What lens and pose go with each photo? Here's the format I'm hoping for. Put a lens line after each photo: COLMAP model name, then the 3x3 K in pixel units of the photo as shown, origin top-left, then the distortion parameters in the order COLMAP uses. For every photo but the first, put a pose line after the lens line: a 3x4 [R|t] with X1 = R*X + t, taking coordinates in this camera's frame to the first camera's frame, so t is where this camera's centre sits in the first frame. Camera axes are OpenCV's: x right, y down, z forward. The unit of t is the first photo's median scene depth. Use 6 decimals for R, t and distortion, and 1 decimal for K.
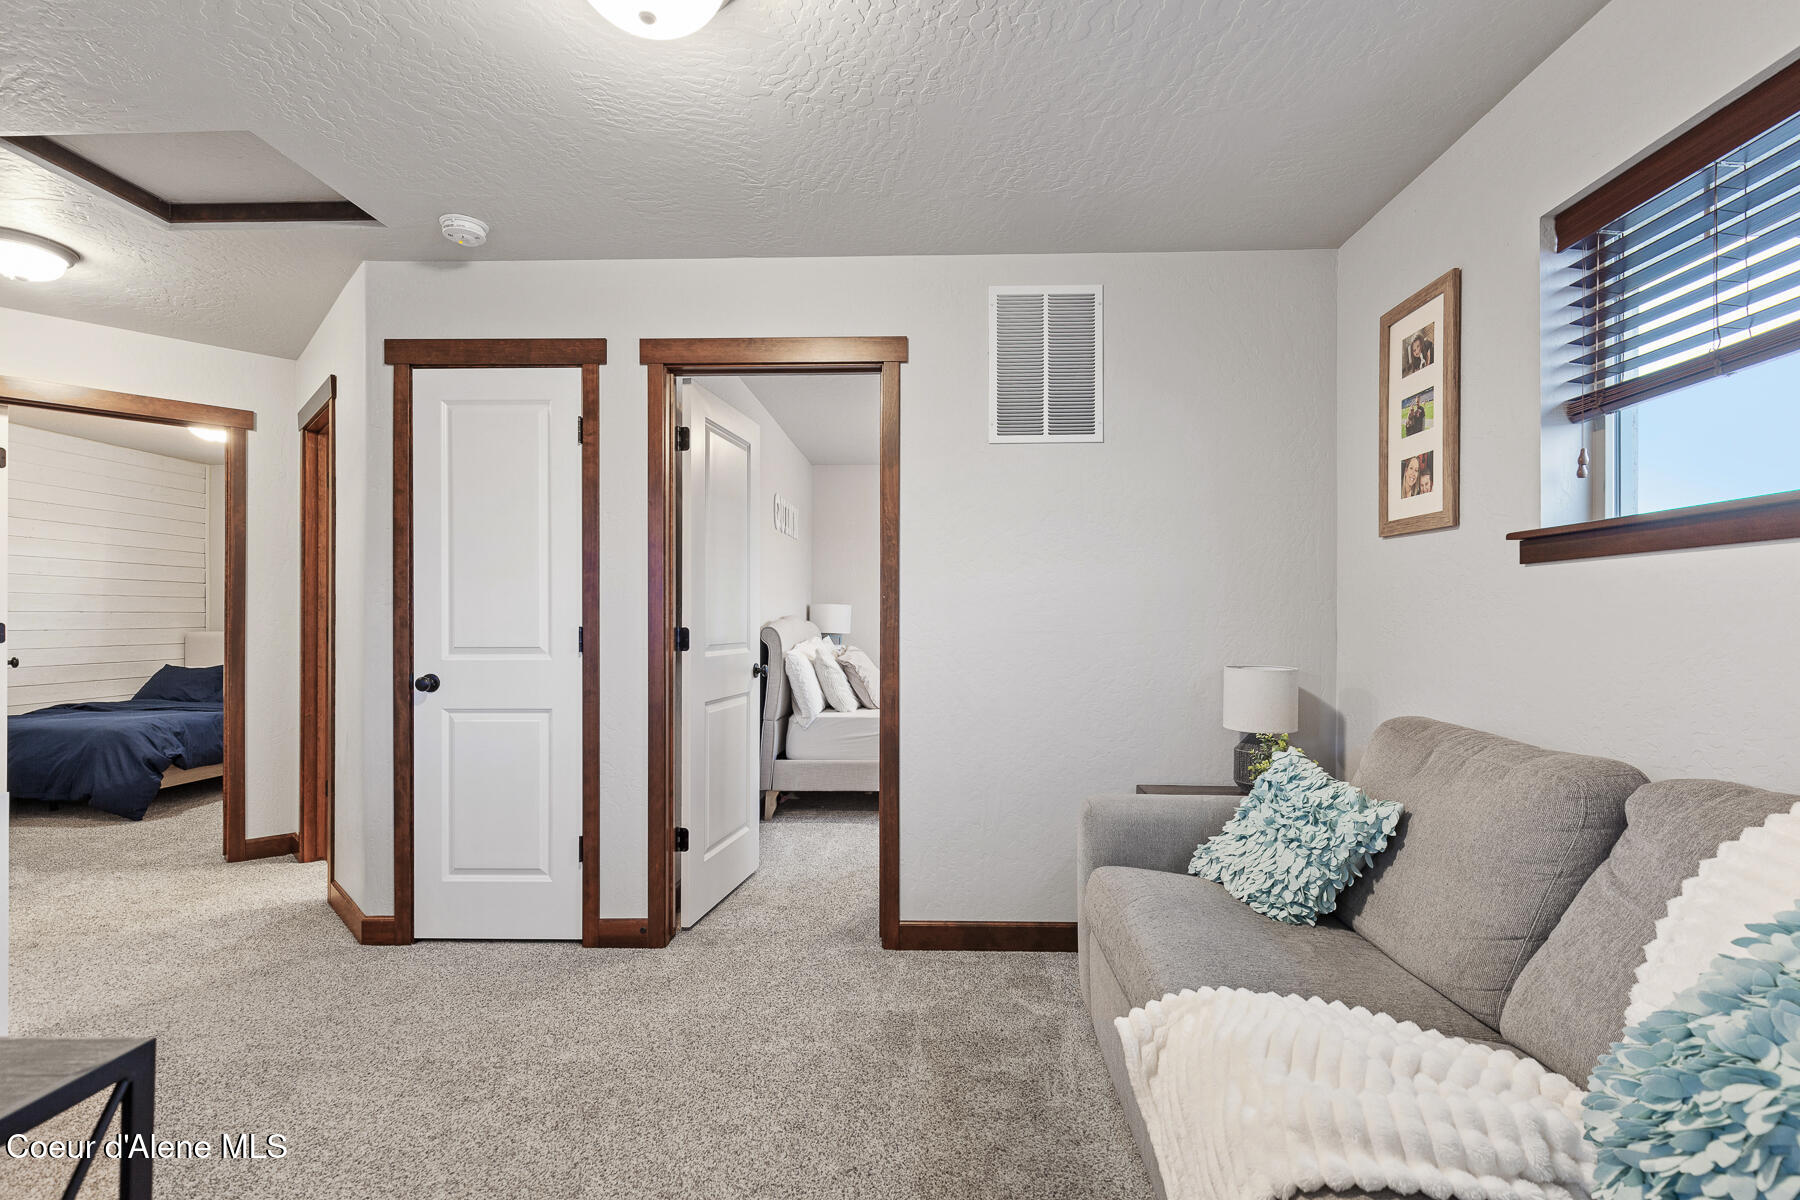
lens RADIAL K [[840.9, 0, 905.2], [0, 840.9, 624.8], [0, 0, 1]] dist [0.001181, 0.000158]
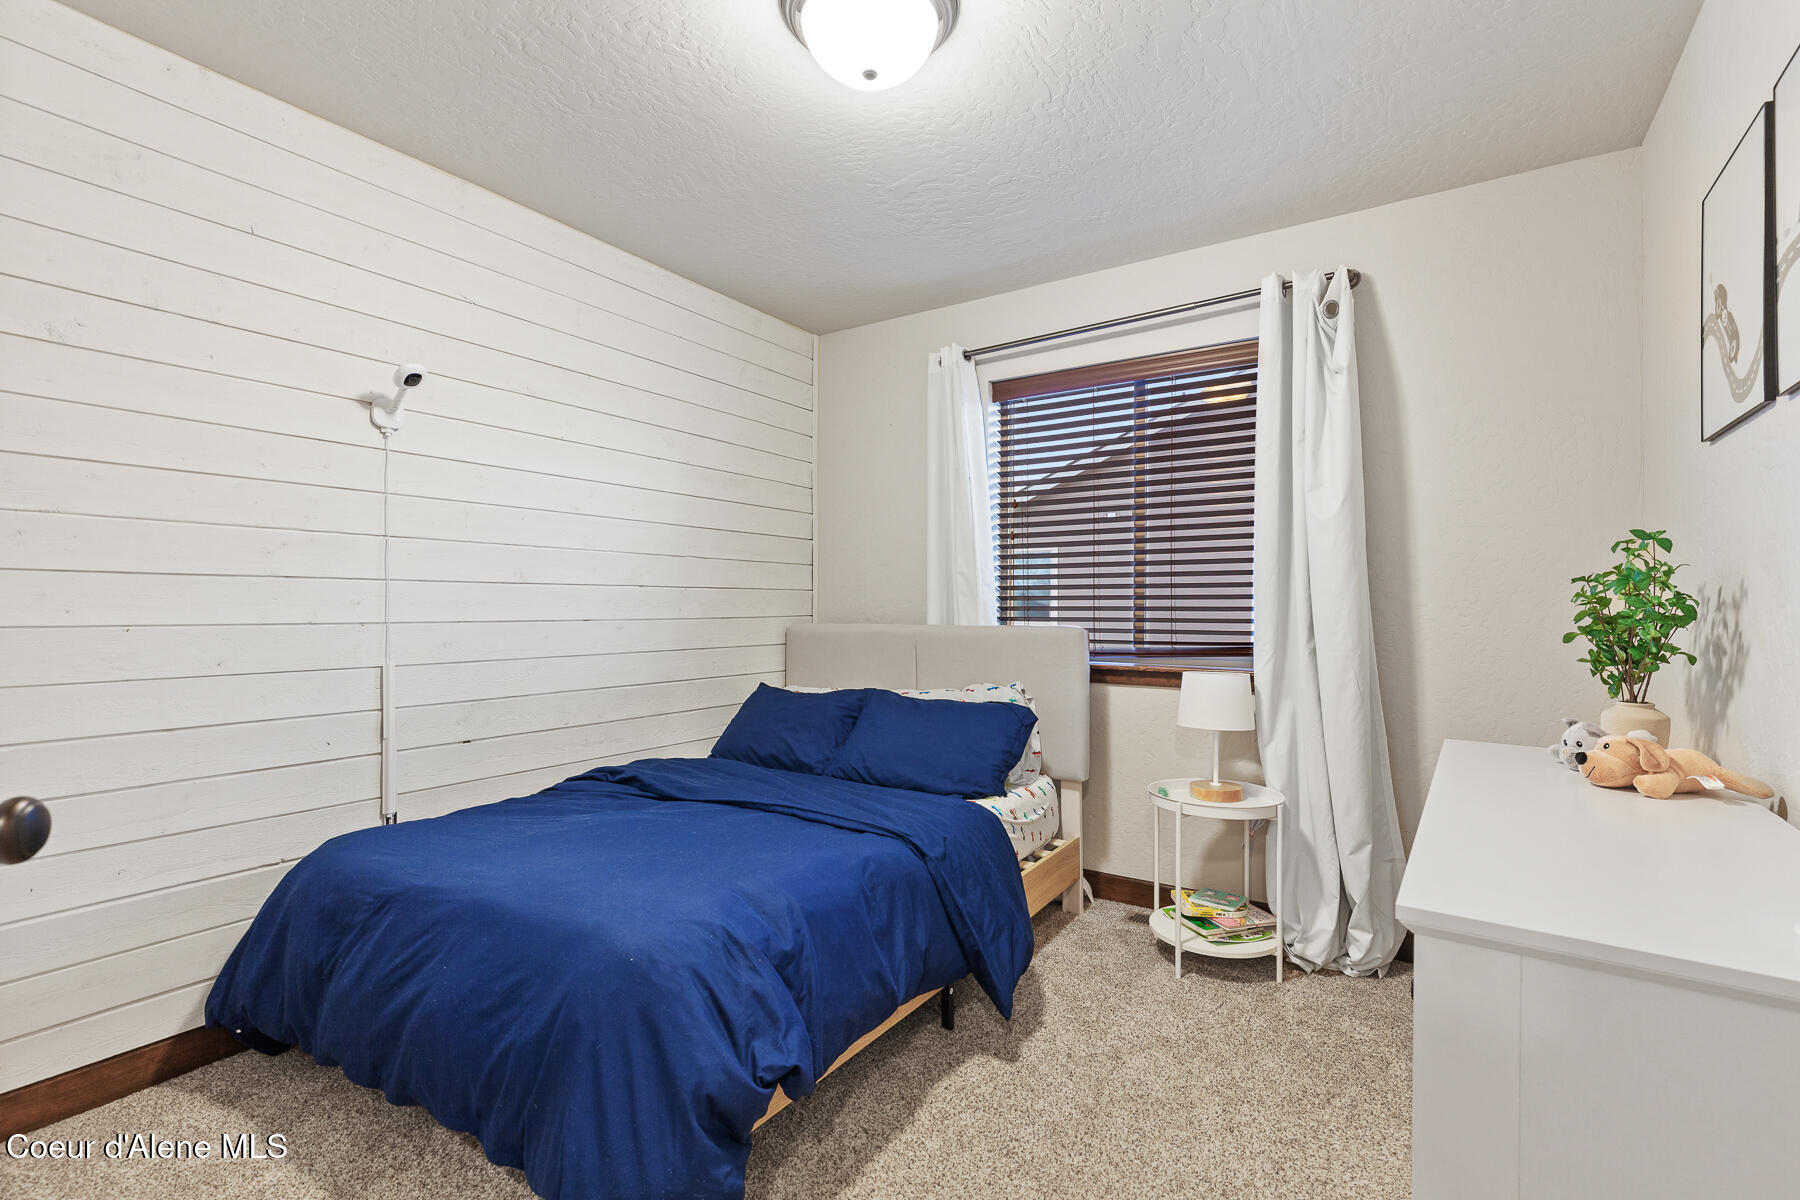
lens RADIAL K [[822.4, 0, 904.1], [0, 822.4, 602.6], [0, 0, 1]] dist [0.004573, 0.000333]
pose [[0.852793, -0.002905, -0.522241, -0.553931], [-0.002832, 0.999944, -0.010186, -0.000423], [0.522241, 0.010166, 0.852737, 0.631569]]
